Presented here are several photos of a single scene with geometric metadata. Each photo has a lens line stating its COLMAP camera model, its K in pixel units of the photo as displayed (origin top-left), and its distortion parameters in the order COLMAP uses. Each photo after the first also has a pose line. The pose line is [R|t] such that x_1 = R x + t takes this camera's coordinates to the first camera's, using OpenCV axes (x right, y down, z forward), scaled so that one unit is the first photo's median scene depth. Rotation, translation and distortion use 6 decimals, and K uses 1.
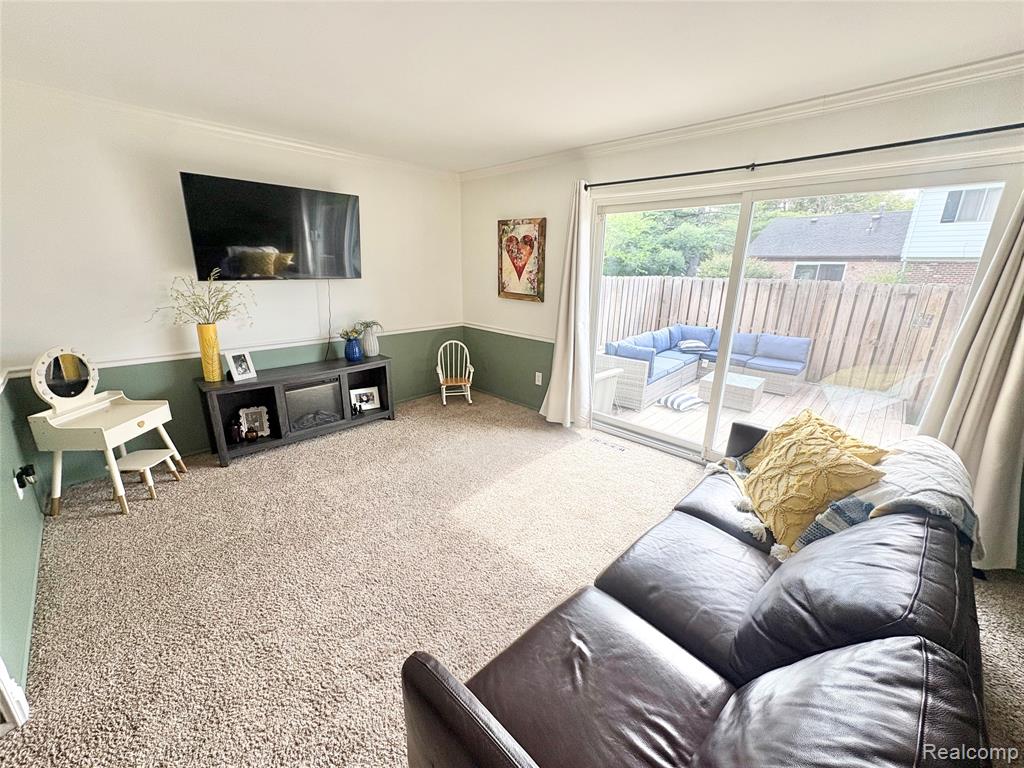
lens RADIAL K [[406.8, 0, 513.7], [0, 406.8, 384.2], [0, 0, 1]] dist [-0.002137, -0.000365]
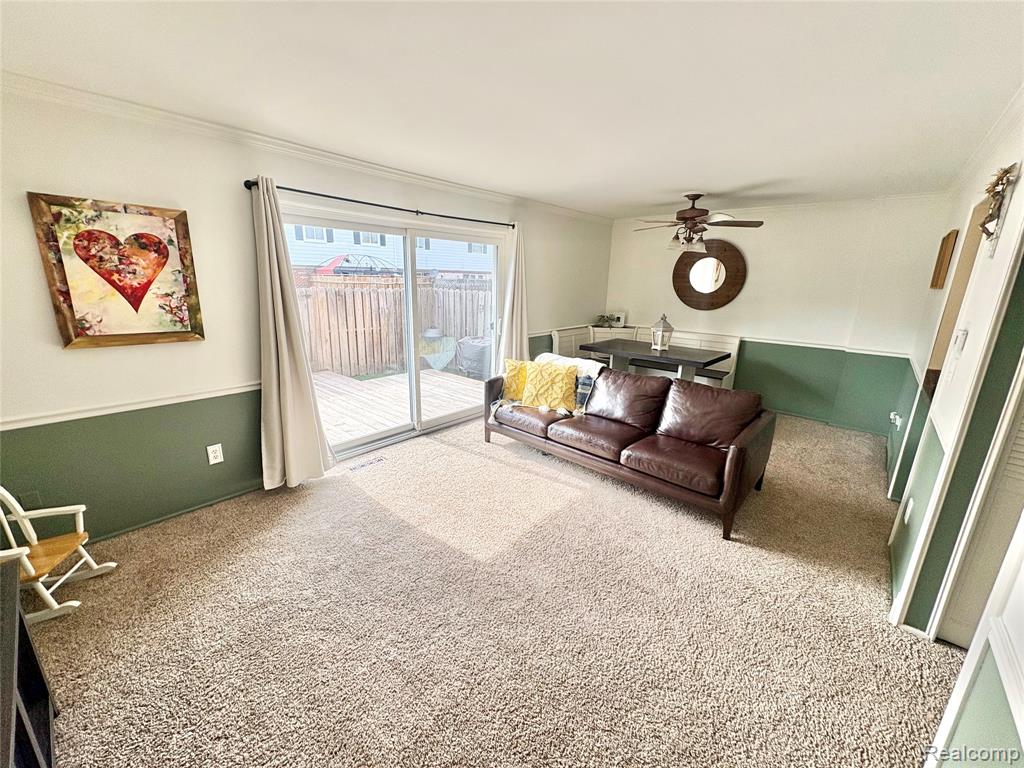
lens RADIAL K [[406.8, 0, 511.0], [0, 406.8, 384.4], [0, 0, 1]] dist [-0.002137, -0.000365]
pose [[-0.052186, -0.267489, 0.962147, -0.608116], [0.261467, 0.926190, 0.271674, -0.184379], [-0.963801, 0.265747, 0.021605, 0.531279]]
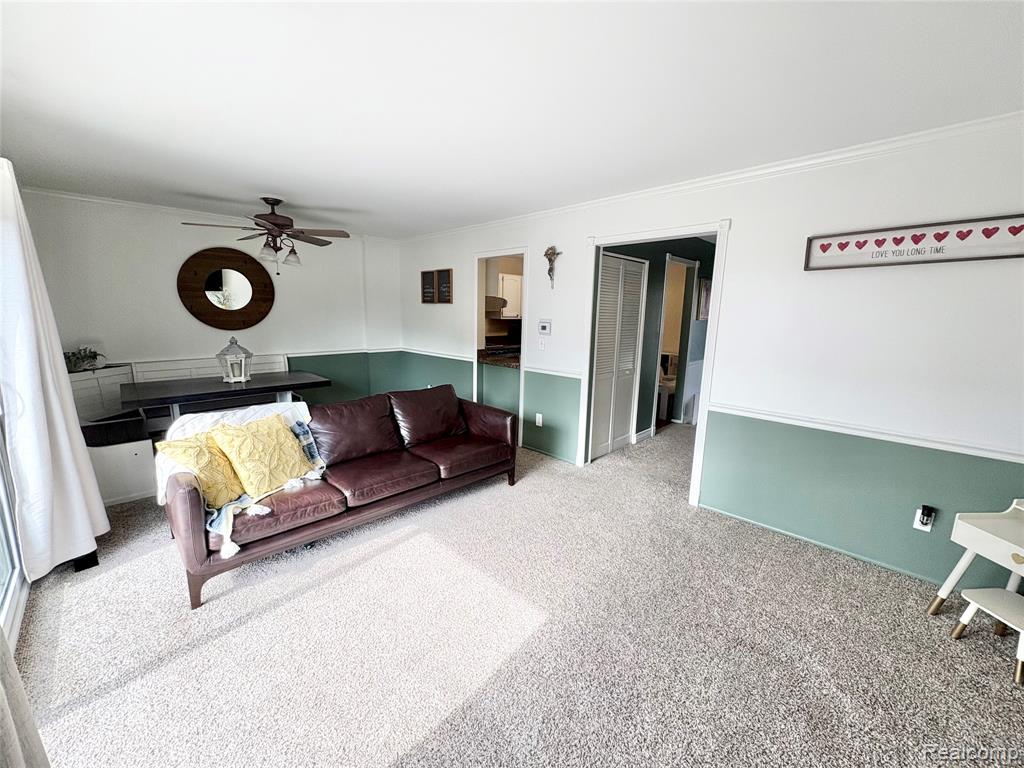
lens RADIAL K [[406.8, 0, 517.4], [0, 406.8, 384.2], [0, 0, 1]] dist [-0.002137, -0.000365]
pose [[-0.999309, -0.032893, -0.017309, -0.051738], [-0.037161, 0.893590, 0.447342, -0.286596], [0.000753, 0.447676, -0.894195, 0.981377]]
